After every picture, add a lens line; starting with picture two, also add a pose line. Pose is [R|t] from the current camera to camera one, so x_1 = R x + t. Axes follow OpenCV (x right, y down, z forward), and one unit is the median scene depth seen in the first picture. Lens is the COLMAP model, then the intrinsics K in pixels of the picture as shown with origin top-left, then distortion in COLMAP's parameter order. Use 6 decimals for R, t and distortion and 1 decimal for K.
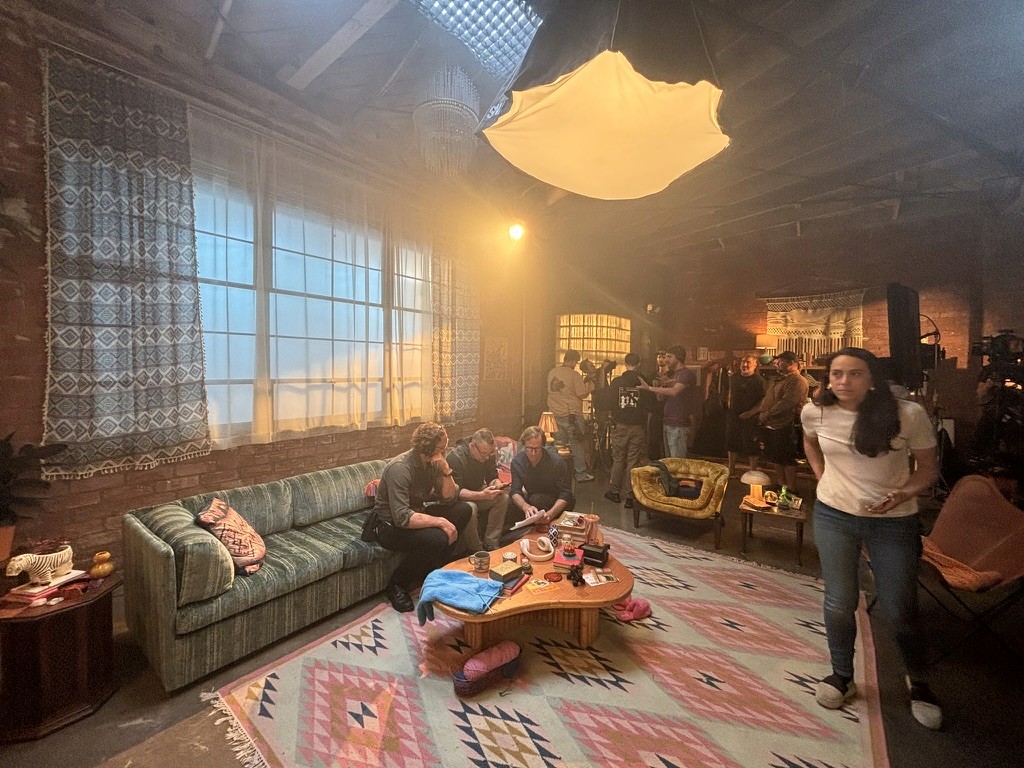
lens RADIAL K [[409.0, 0, 511.7], [0, 409.0, 382.3], [0, 0, 1]] dist [-0.002044, 0.000285]
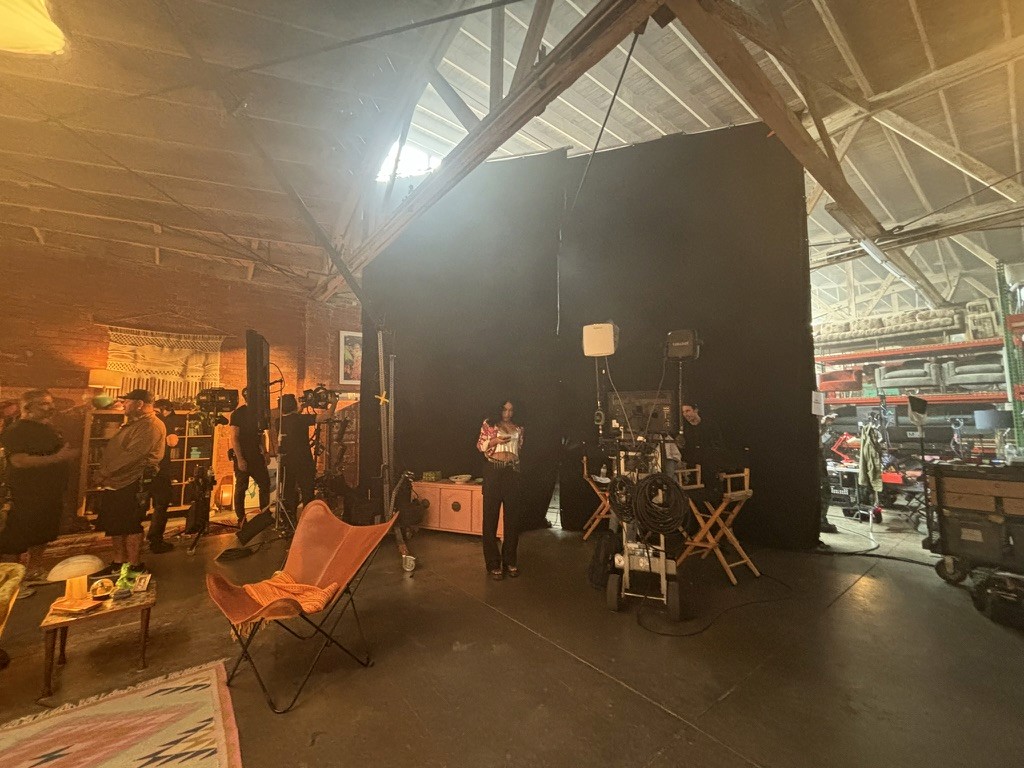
lens RADIAL K [[409.0, 0, 511.1], [0, 409.0, 383.3], [0, 0, 1]] dist [-0.002044, 0.000285]
pose [[0.229389, 0.080804, 0.969975, 0.076836], [0.035328, 0.995200, -0.091260, 0.016451], [-0.972693, 0.055202, 0.225433, 0.123400]]
